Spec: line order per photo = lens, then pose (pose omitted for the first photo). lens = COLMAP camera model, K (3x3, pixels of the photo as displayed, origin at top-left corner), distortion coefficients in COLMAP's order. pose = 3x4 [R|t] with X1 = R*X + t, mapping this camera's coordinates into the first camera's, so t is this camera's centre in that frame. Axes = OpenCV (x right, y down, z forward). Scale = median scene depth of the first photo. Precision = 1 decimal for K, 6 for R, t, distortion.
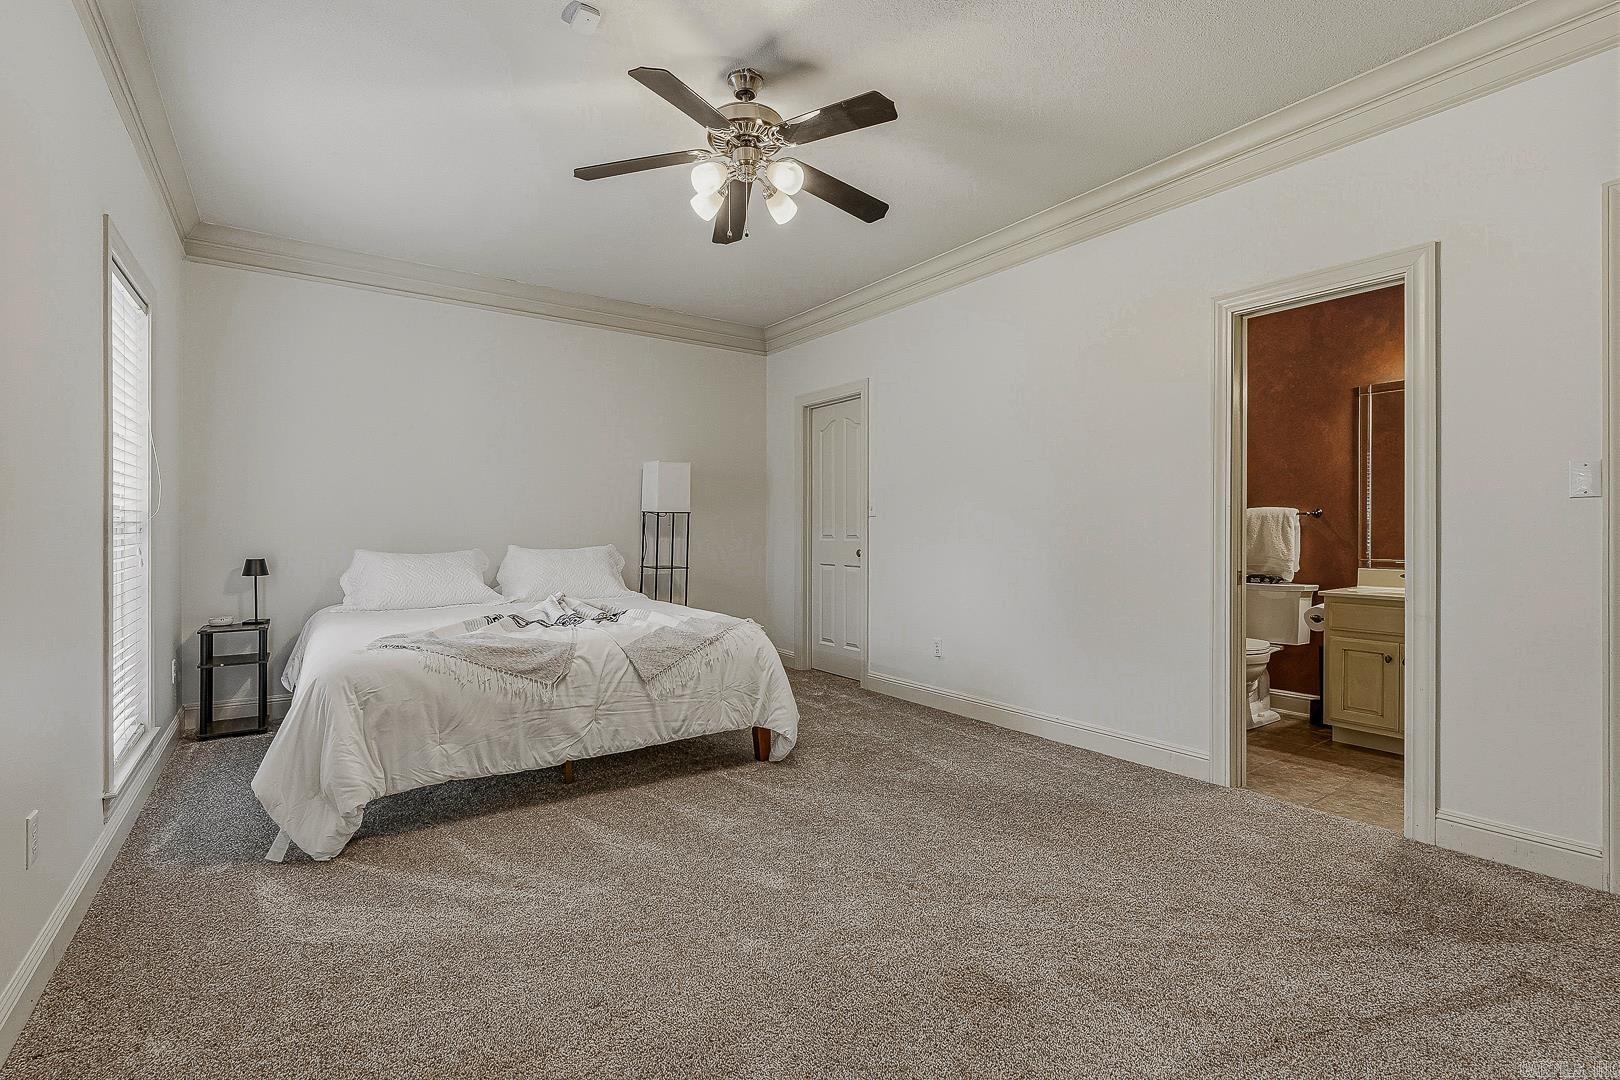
lens RADIAL K [[732.4, 0, 802.5], [0, 732.4, 541.4], [0, 0, 1]] dist [-0.001319, 0.000714]
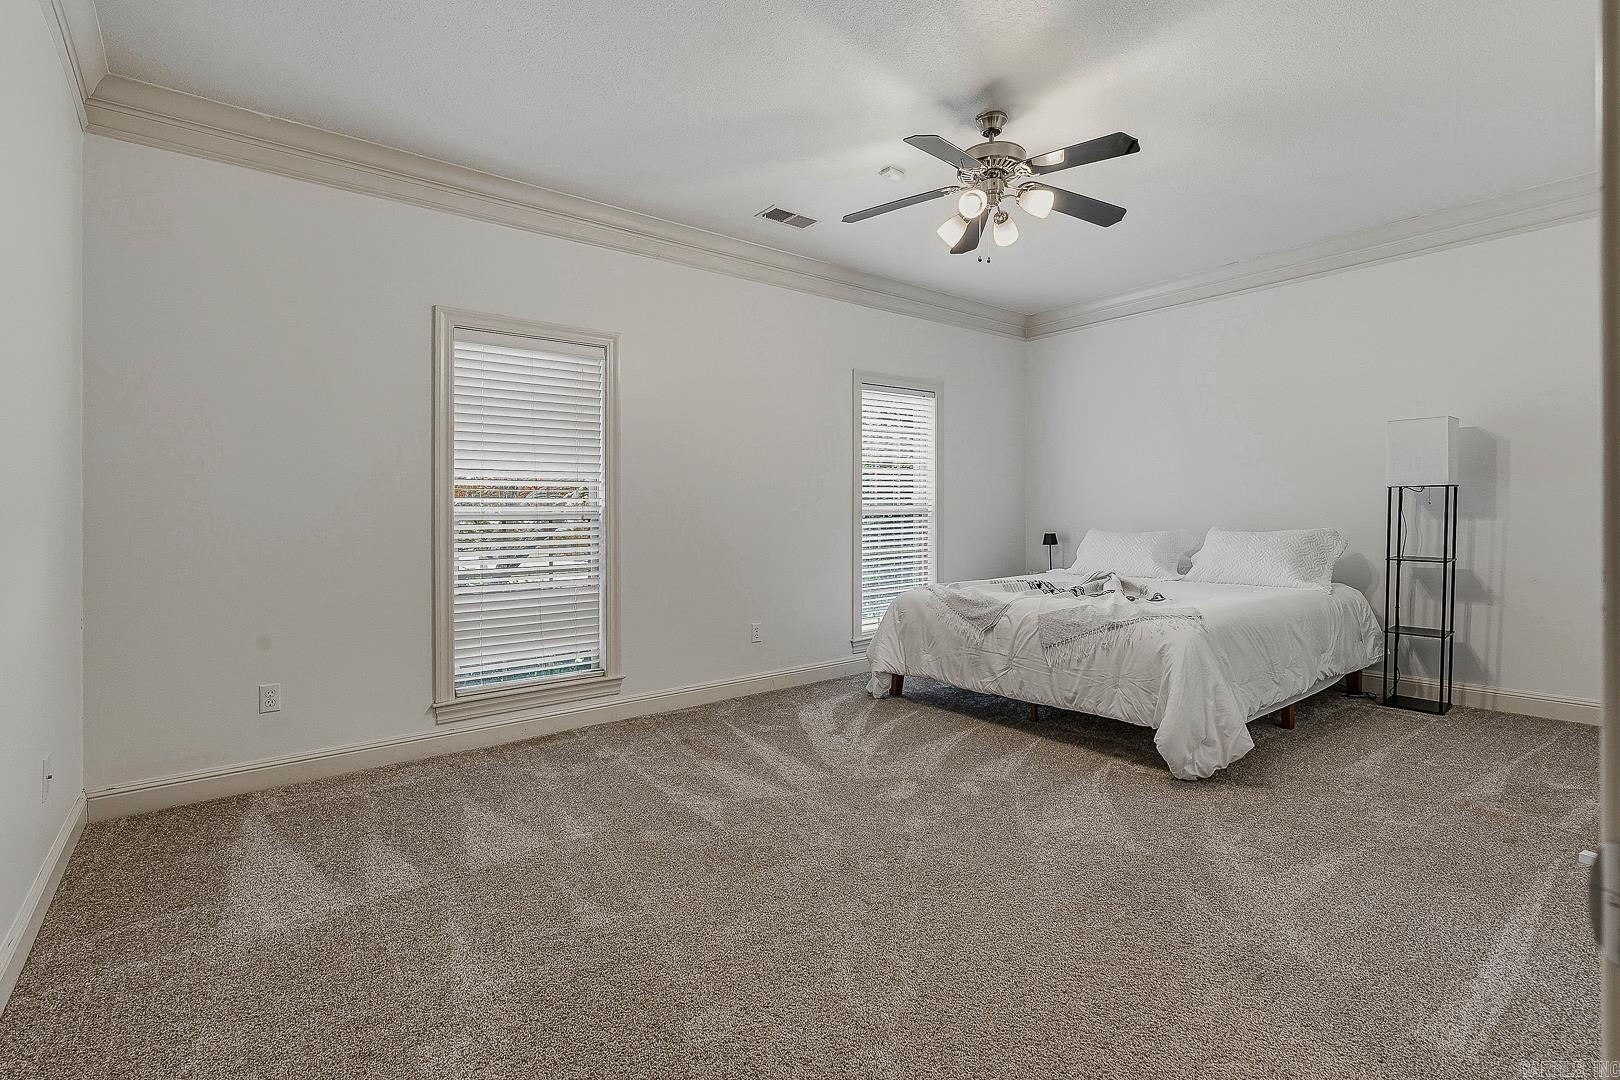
lens RADIAL K [[732.4, 0, 801.9], [0, 732.4, 532.2], [0, 0, 1]] dist [-0.001319, 0.000714]
pose [[0.068502, 0.023504, -0.997374, 0.929874], [-0.007144, 0.999708, 0.023068, -0.012765], [0.997625, 0.005545, 0.068650, 0.563455]]
